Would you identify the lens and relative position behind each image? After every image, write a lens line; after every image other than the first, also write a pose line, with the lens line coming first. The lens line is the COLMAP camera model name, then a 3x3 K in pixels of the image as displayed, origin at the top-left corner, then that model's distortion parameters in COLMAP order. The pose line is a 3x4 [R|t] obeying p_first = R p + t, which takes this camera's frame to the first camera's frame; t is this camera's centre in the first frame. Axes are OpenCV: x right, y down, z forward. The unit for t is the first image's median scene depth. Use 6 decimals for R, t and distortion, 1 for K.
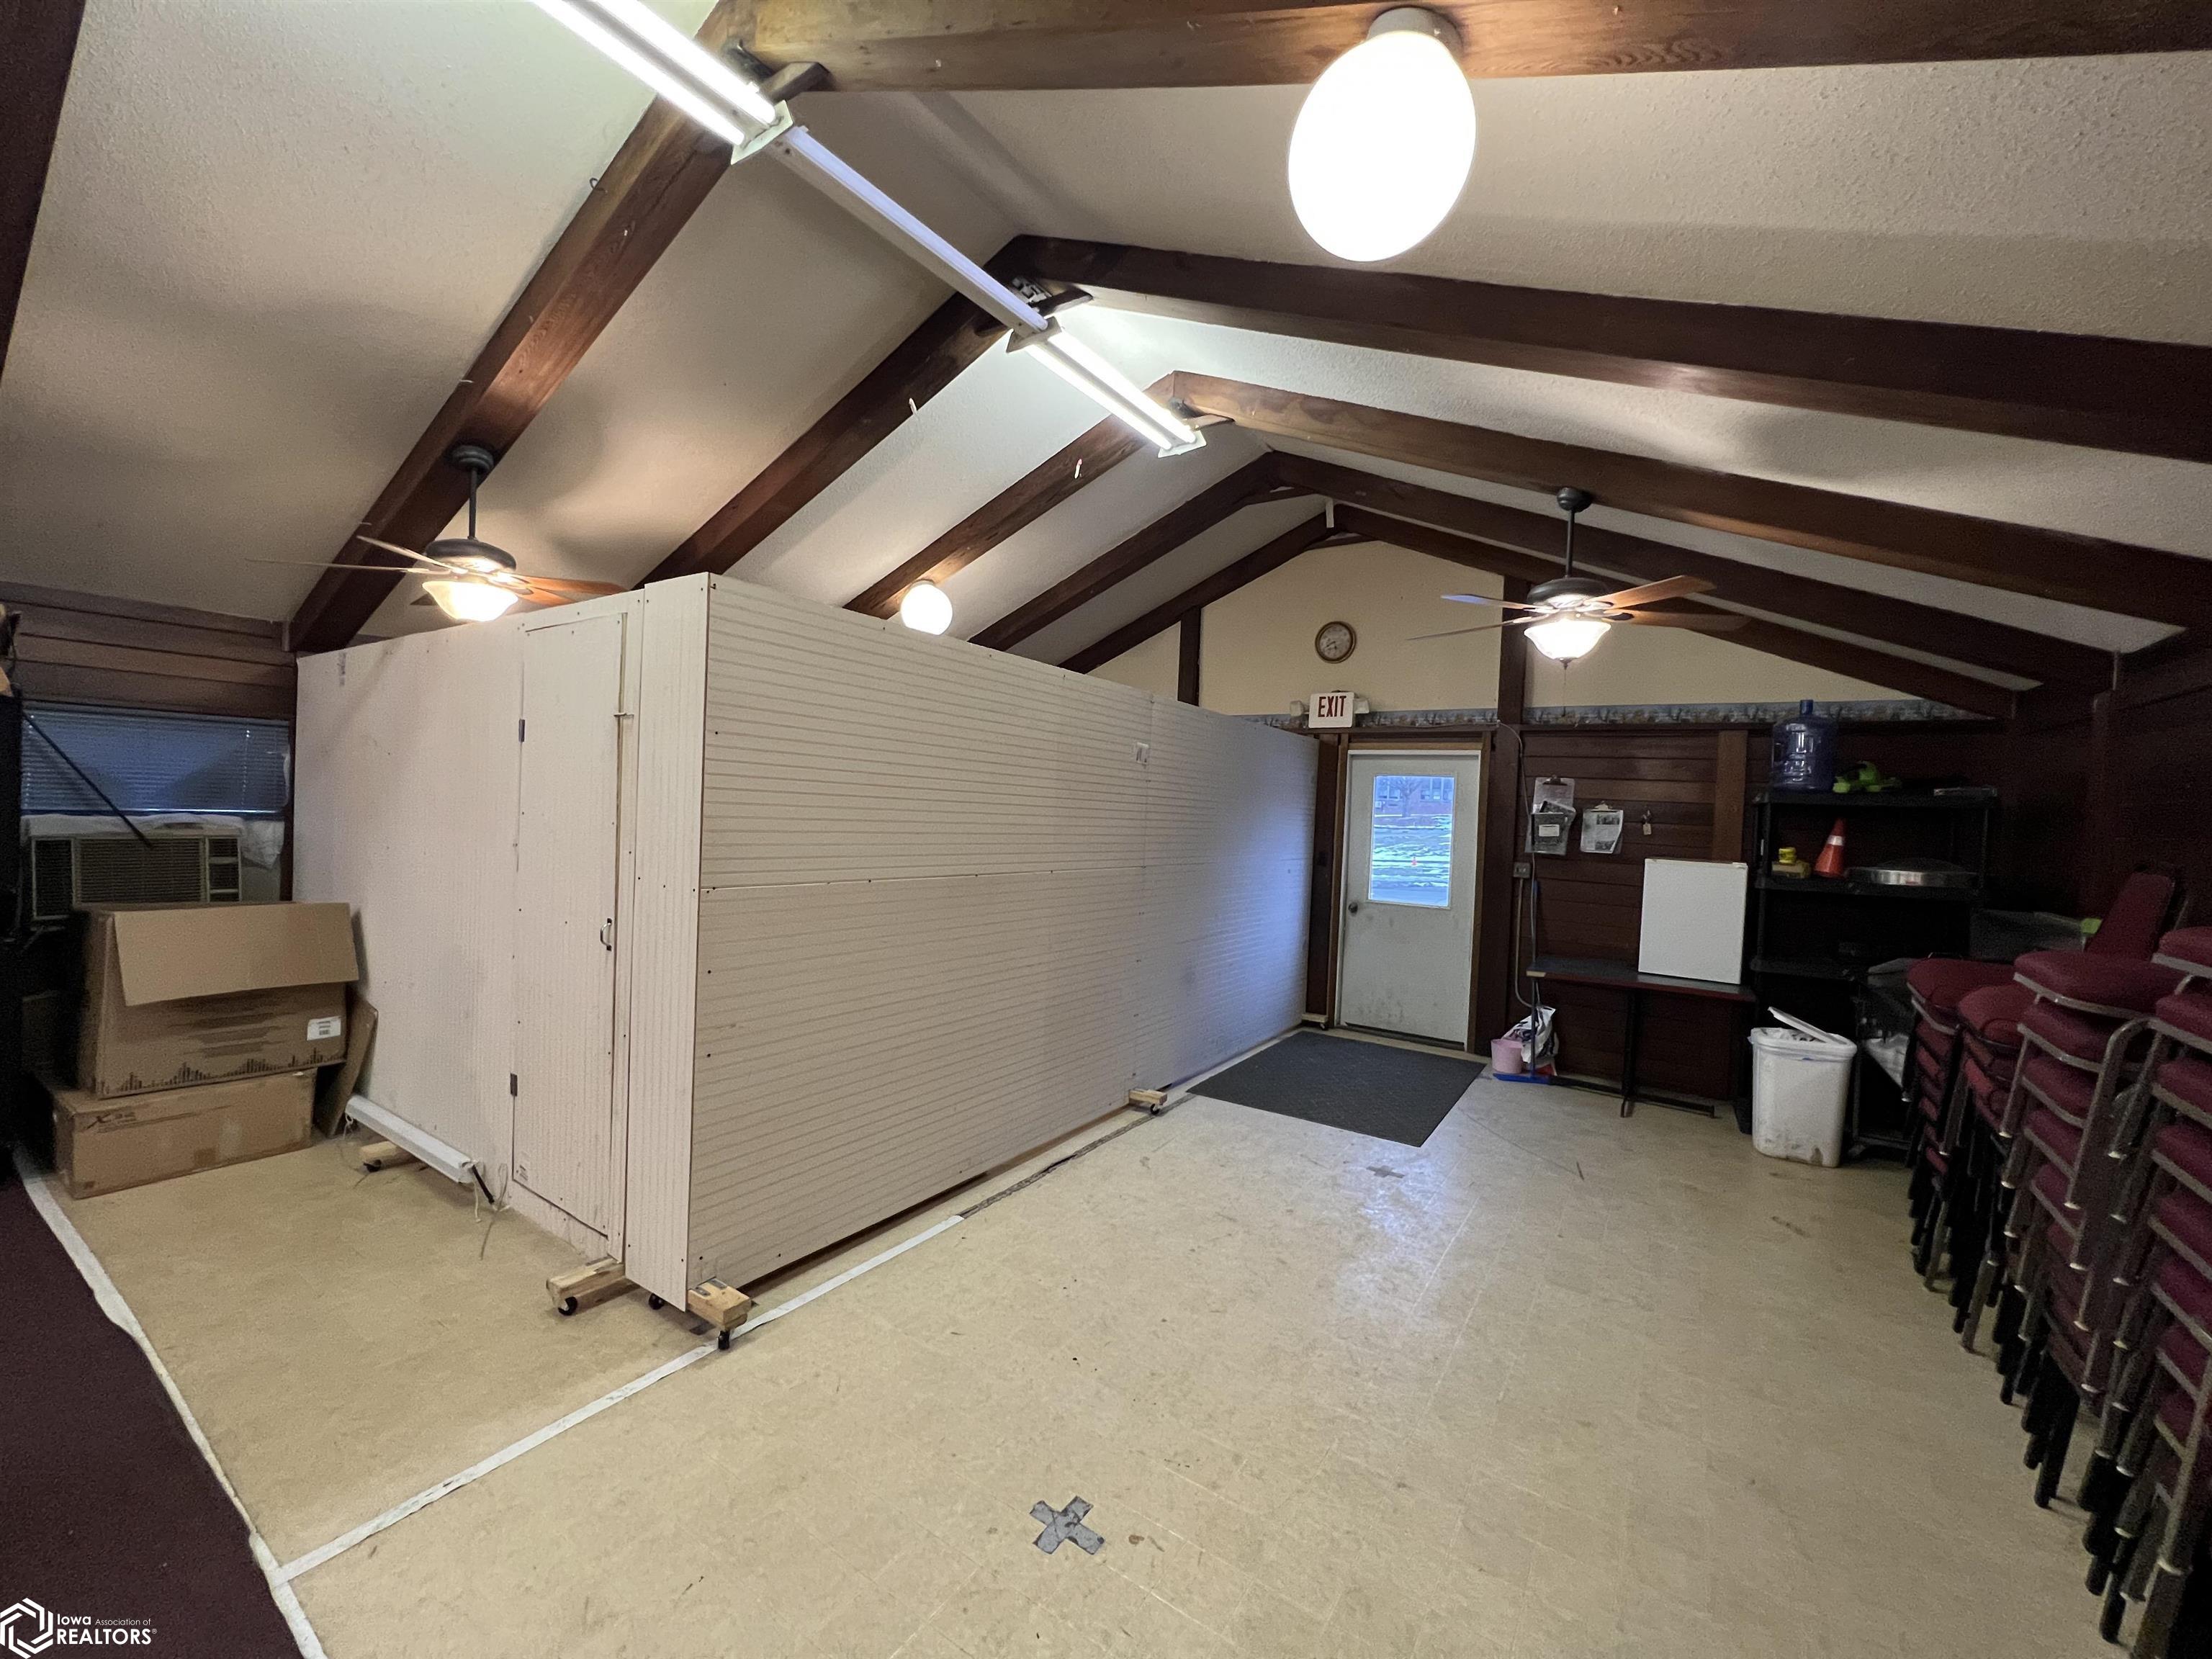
lens RADIAL K [[887.6, 0, 1109.9], [0, 887.6, 829.3], [0, 0, 1]] dist [0.000874, 0.000035]
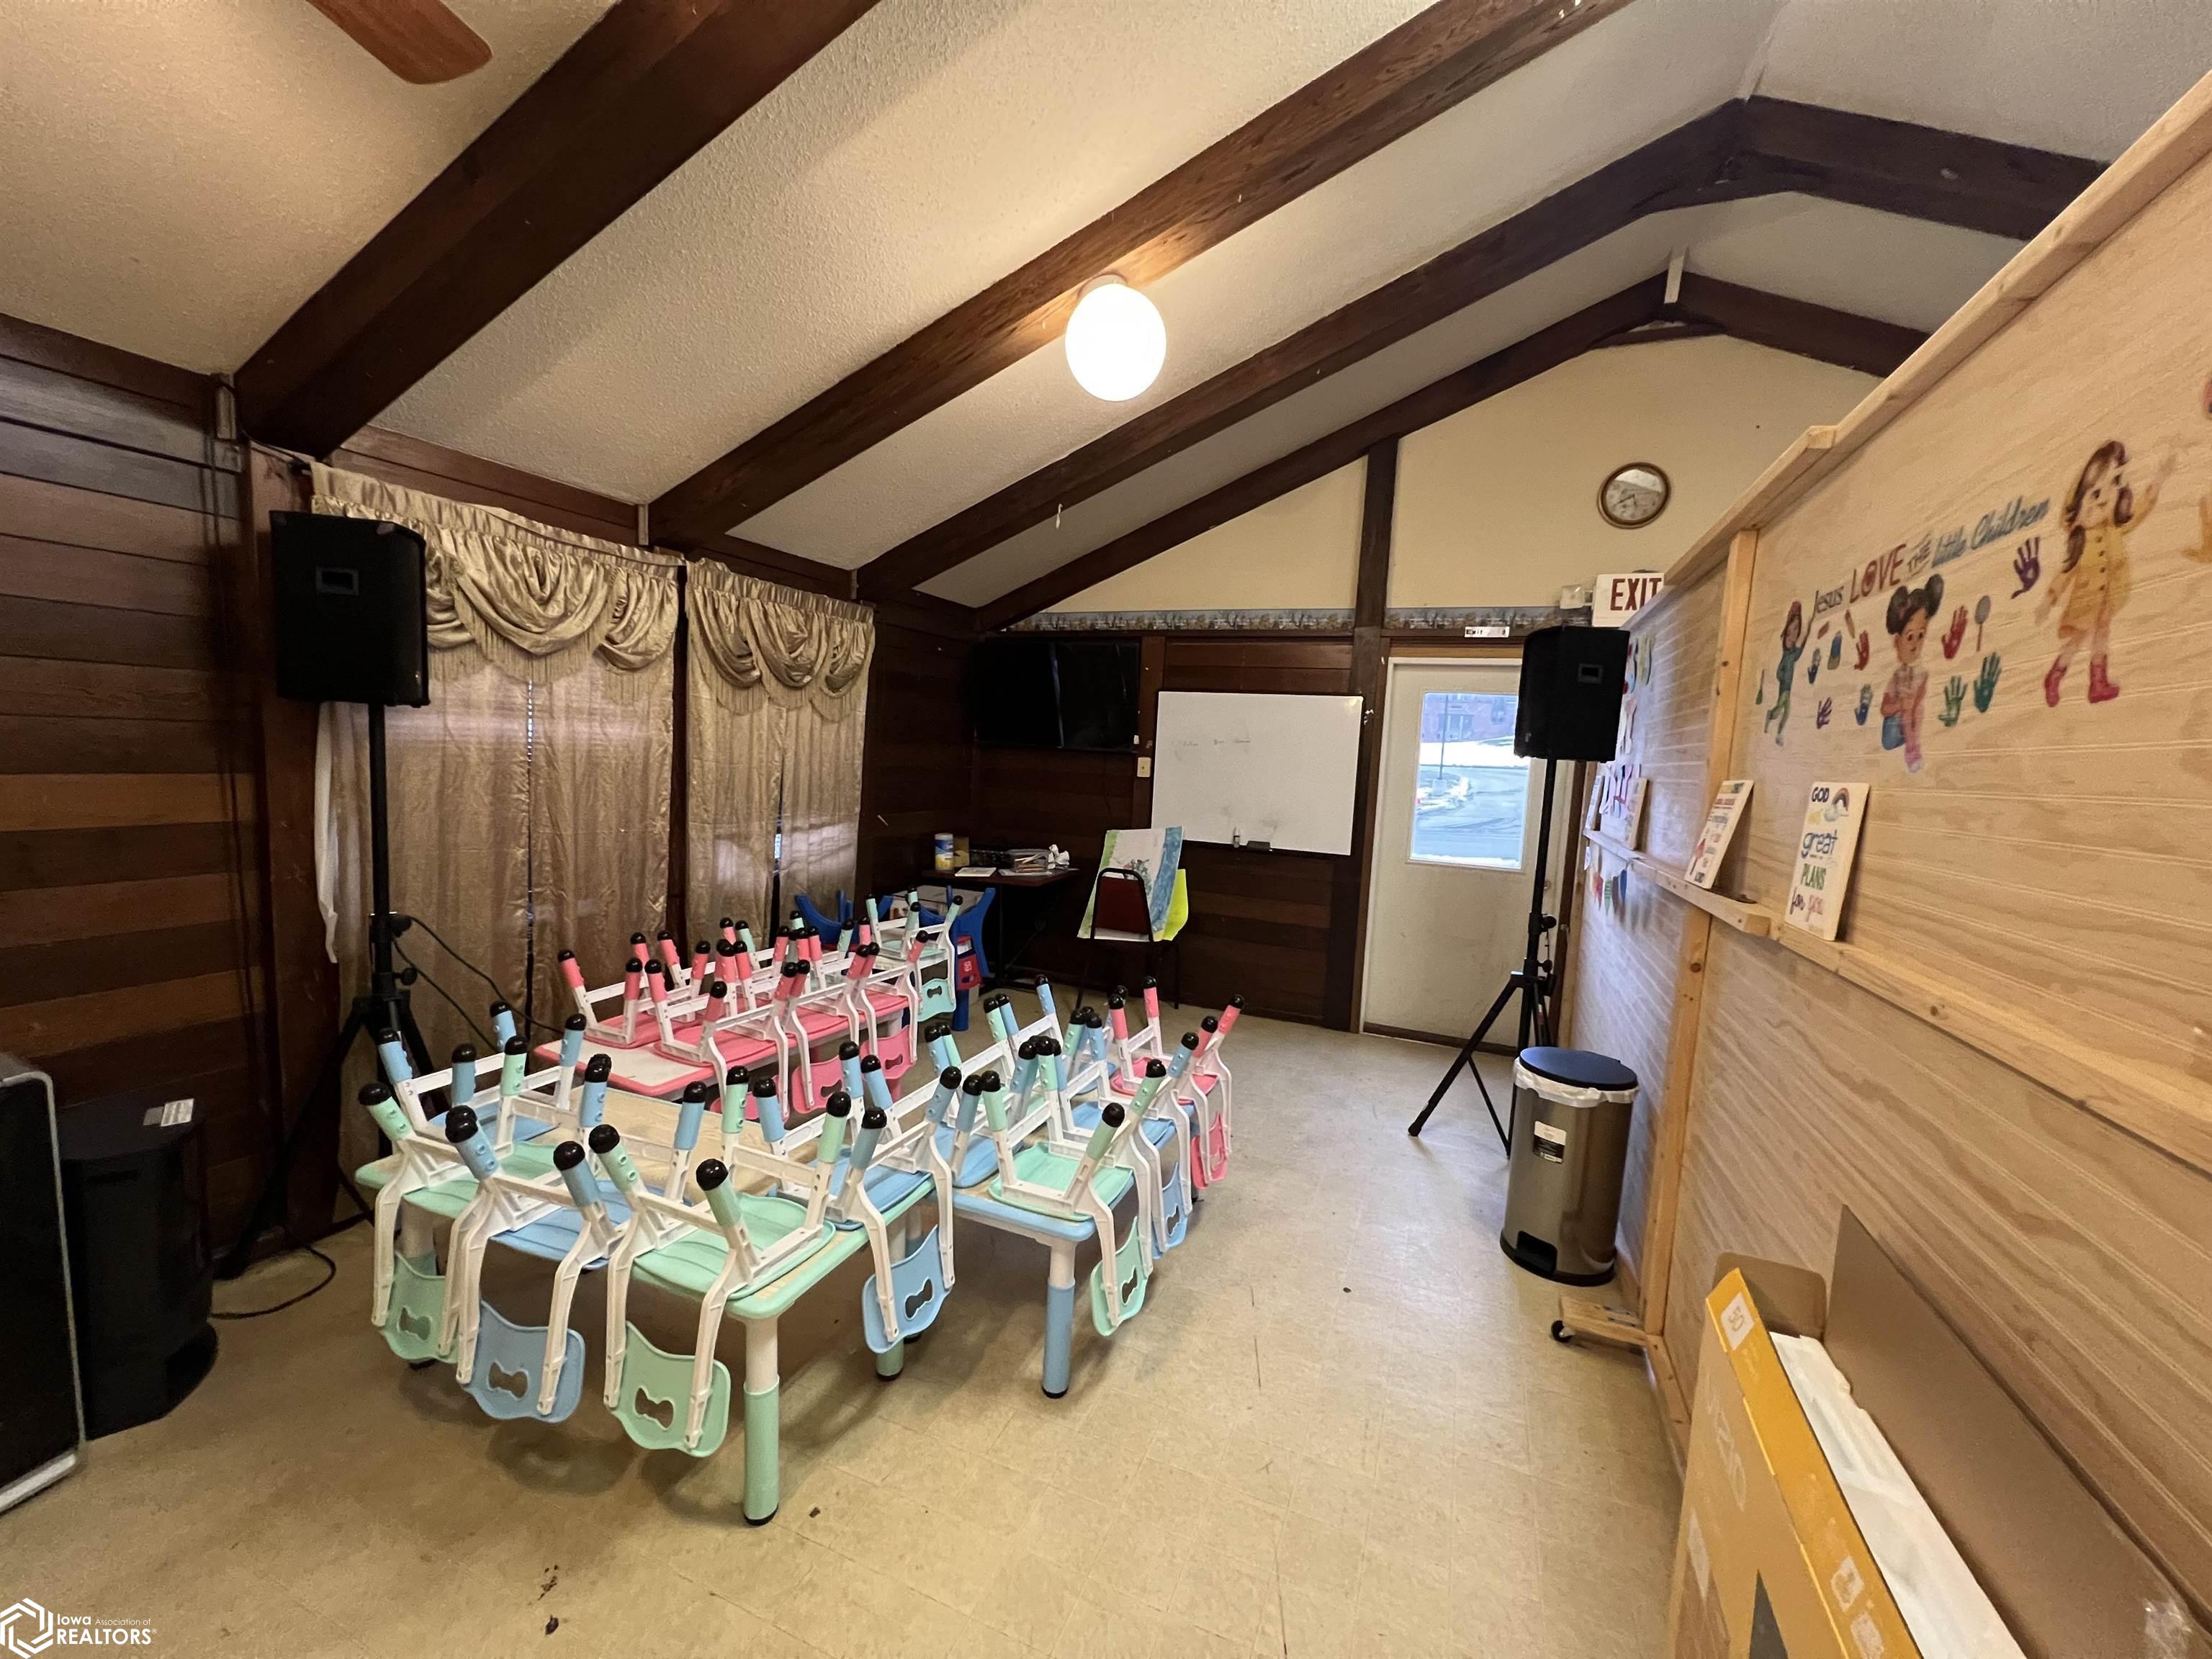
lens RADIAL K [[887.6, 0, 1100.8], [0, 887.6, 831.1], [0, 0, 1]] dist [0.000874, 0.000035]
pose [[0.979228, -0.011505, 0.202438, -0.268297], [-0.003915, 0.997130, 0.075610, -0.012760], [-0.202727, -0.074832, 0.976372, 0.427880]]
